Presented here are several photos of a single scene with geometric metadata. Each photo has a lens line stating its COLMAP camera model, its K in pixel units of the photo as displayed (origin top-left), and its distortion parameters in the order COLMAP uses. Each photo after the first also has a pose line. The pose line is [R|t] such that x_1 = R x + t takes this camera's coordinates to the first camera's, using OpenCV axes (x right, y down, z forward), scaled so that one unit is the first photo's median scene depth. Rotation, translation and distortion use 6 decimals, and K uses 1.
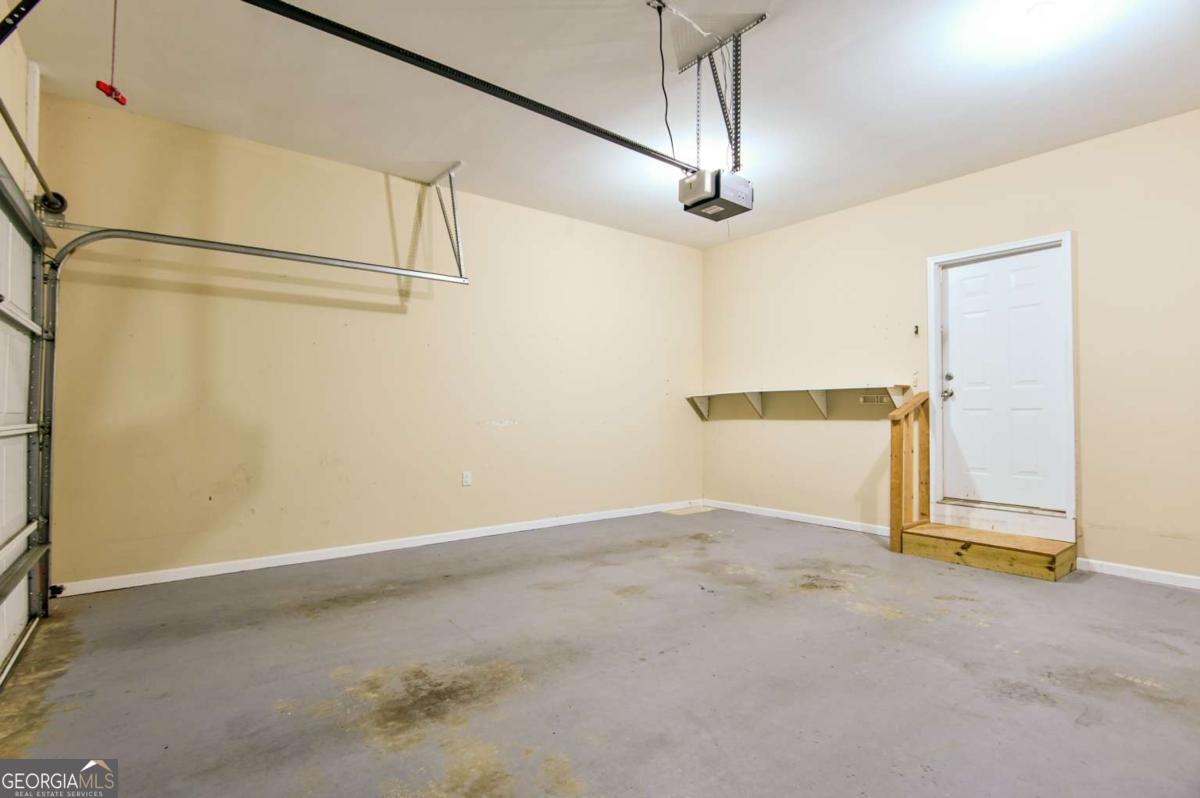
lens RADIAL K [[586.2, 0, 600.4], [0, 586.2, 399.7], [0, 0, 1]] dist [-0.020189, 0.000929]
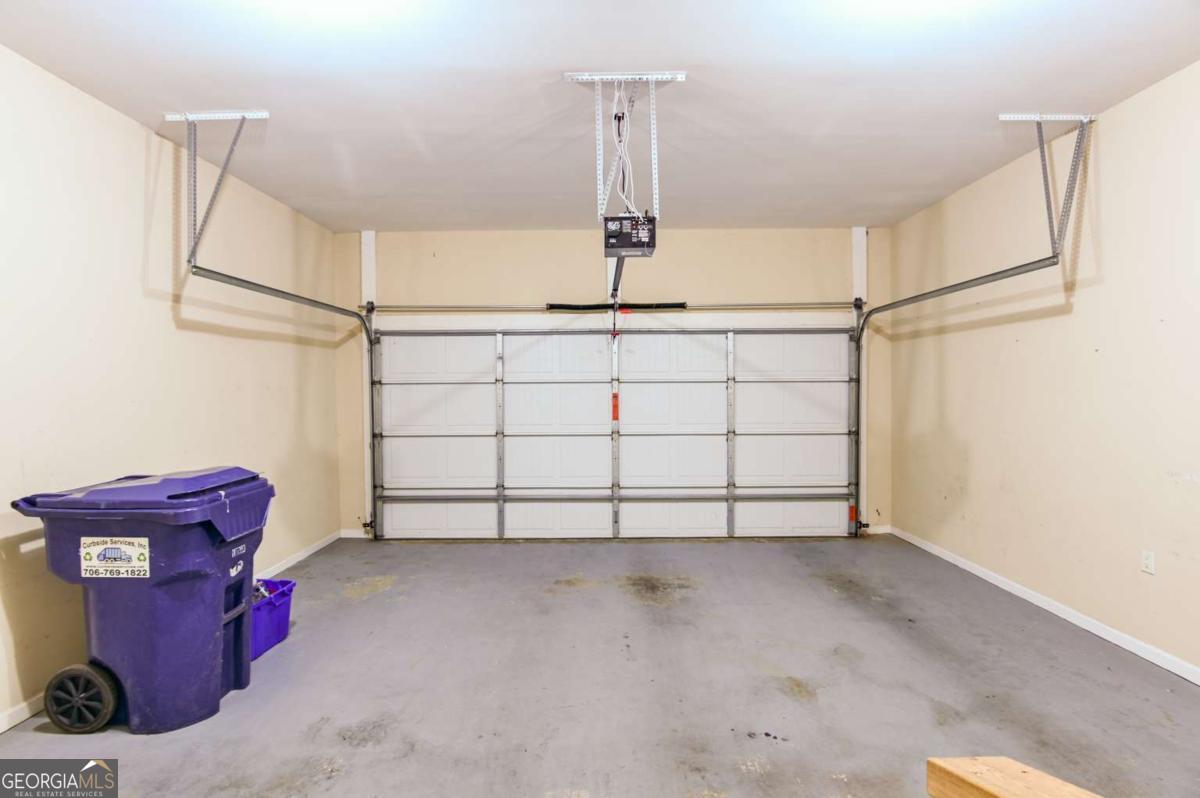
lens RADIAL K [[586.2, 0, 598.8], [0, 586.2, 396.8], [0, 0, 1]] dist [-0.020189, 0.000929]
pose [[-0.610886, 0.018402, -0.791505, 0.927645], [0.024727, 0.999686, 0.004158, -0.084111], [0.791332, -0.017032, -0.611149, 1.432608]]
